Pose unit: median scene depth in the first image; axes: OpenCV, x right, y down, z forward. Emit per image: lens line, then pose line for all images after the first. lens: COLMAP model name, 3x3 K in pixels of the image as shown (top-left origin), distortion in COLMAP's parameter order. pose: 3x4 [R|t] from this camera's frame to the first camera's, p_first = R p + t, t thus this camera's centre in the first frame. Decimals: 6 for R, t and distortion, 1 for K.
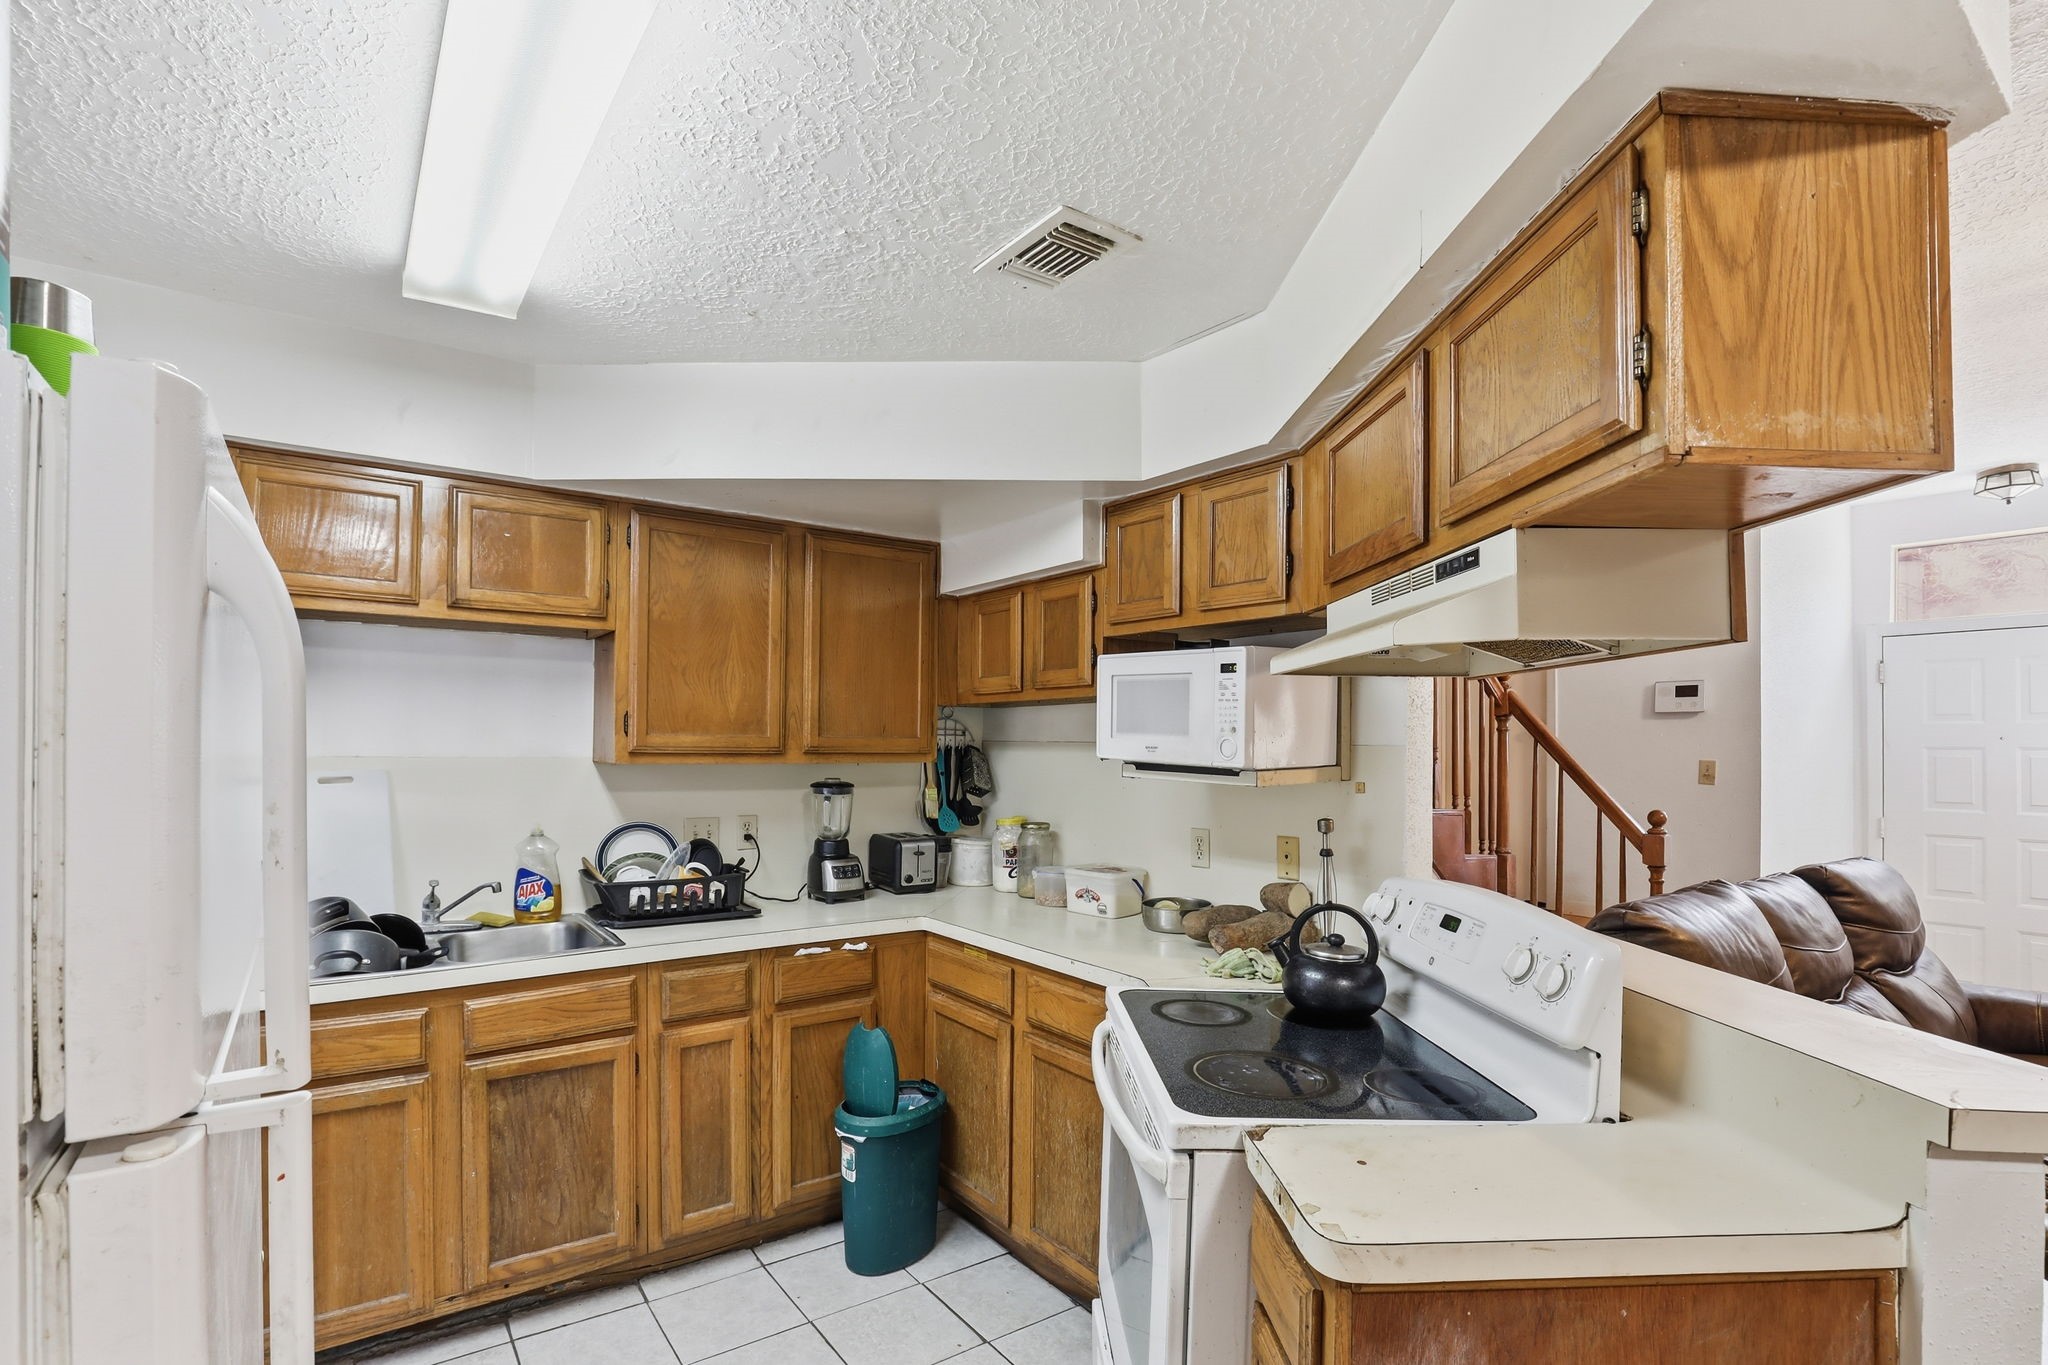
lens RADIAL K [[976.3, 0, 1020.0], [0, 976.3, 738.8], [0, 0, 1]] dist [-0.019418, 0.000058]
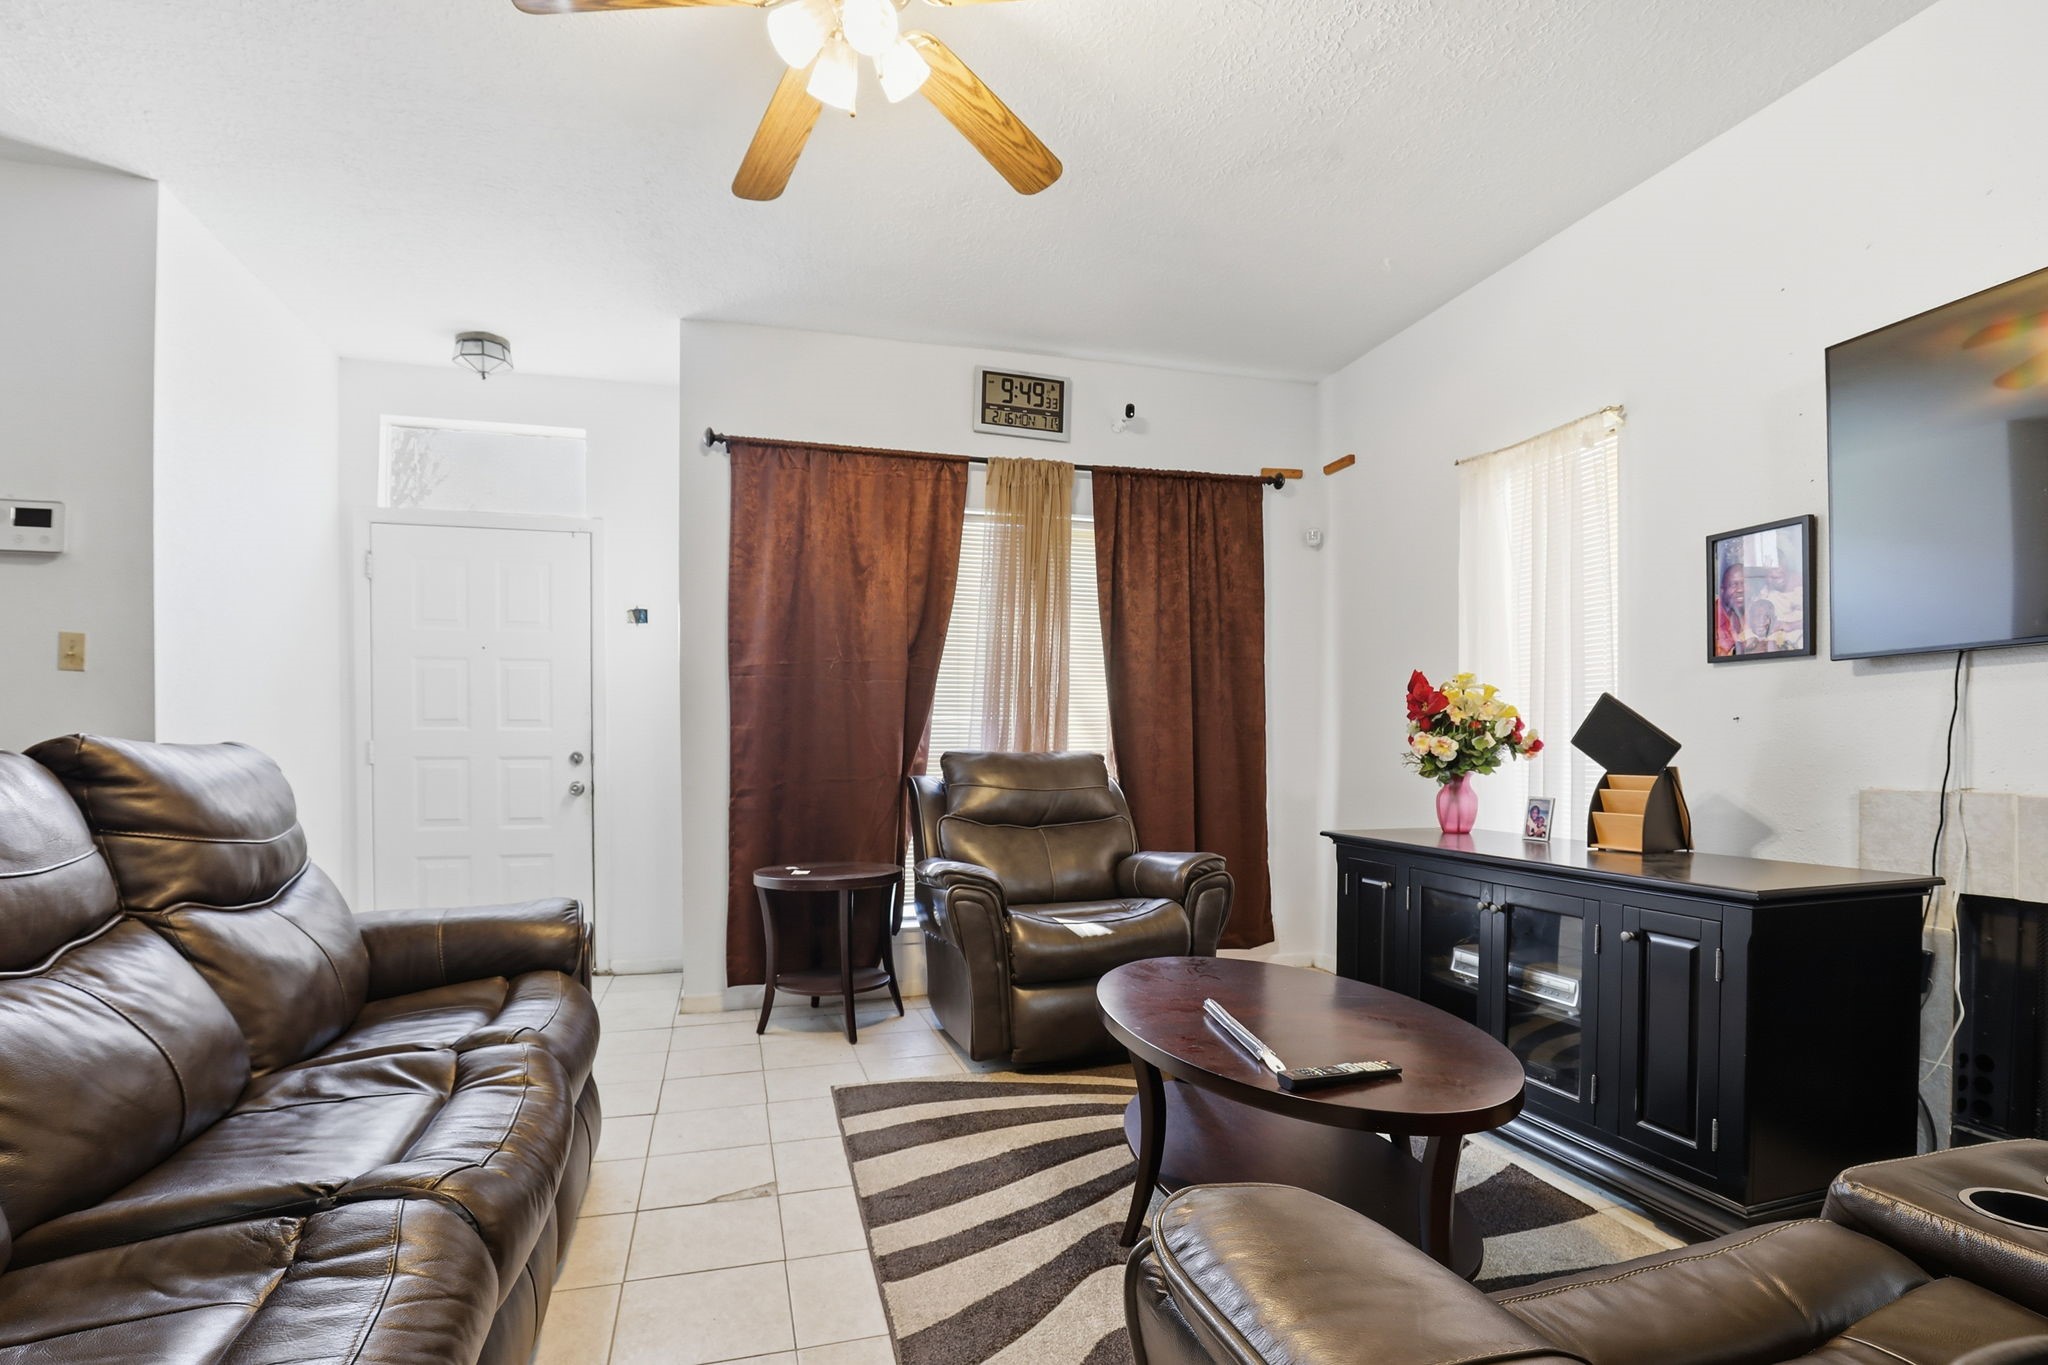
lens RADIAL K [[969.4, 0, 1013.9], [0, 969.4, 760.8], [0, 0, 1]] dist [-0.037990, 0.005843]
pose [[0.343967, -0.013177, 0.938889, 0.529214], [-0.008360, 0.999819, 0.017095, 0.138107], [-0.938945, -0.013730, 0.343794, 0.322297]]
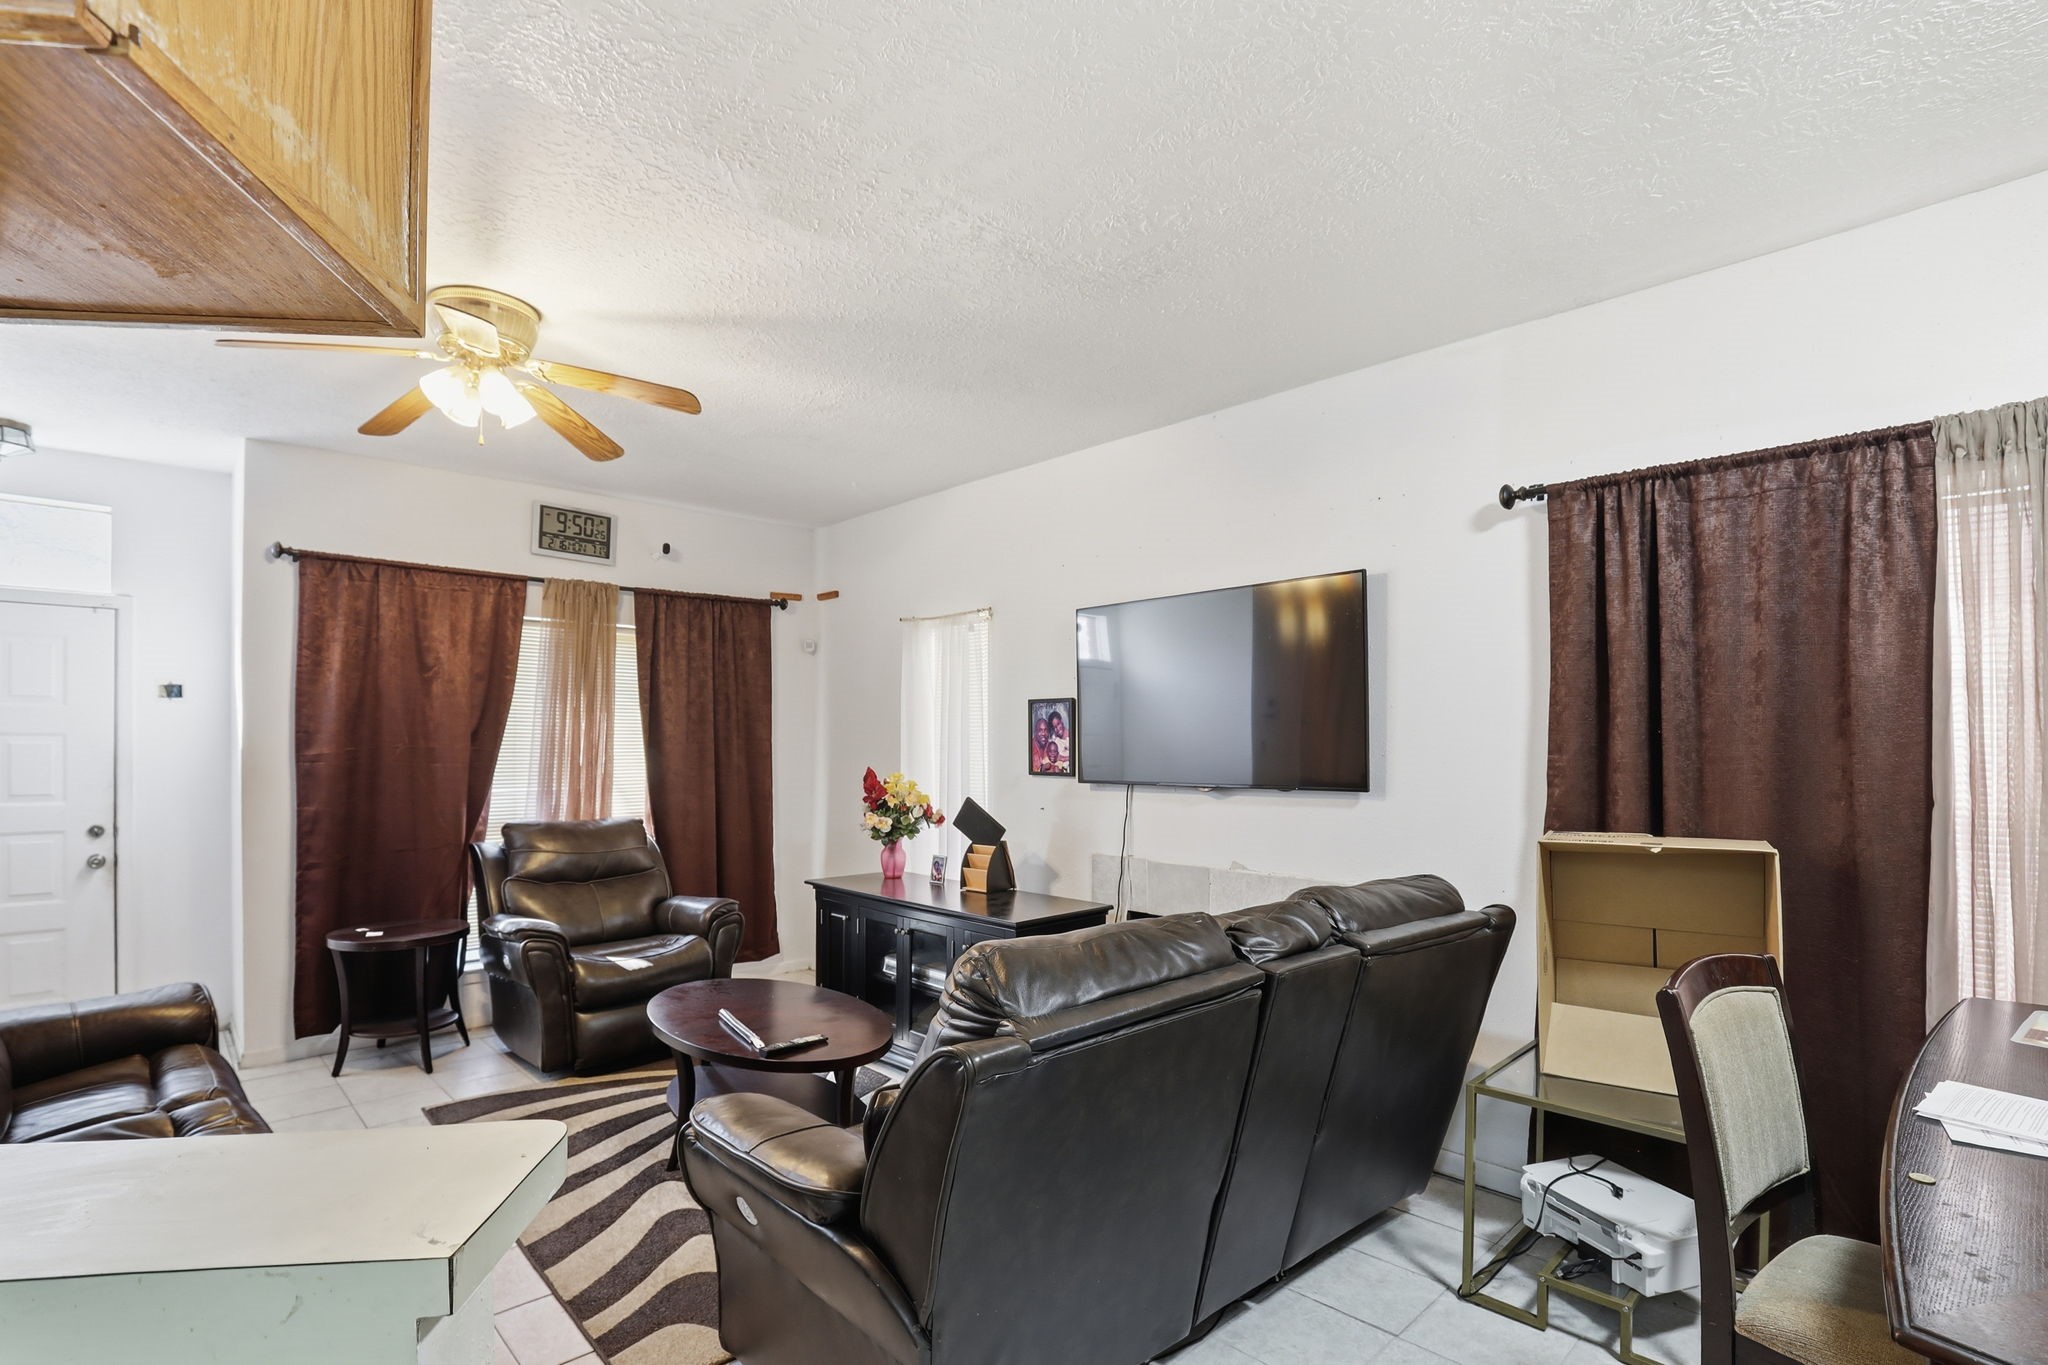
lens RADIAL K [[969.4, 0, 1005.7], [0, 969.4, 743.6], [0, 0, 1]] dist [-0.037990, 0.005843]
pose [[-0.117364, -0.006011, 0.993071, 0.078173], [-0.015625, 0.999869, 0.004205, 0.001490], [-0.992966, -0.015023, -0.117443, 0.235863]]
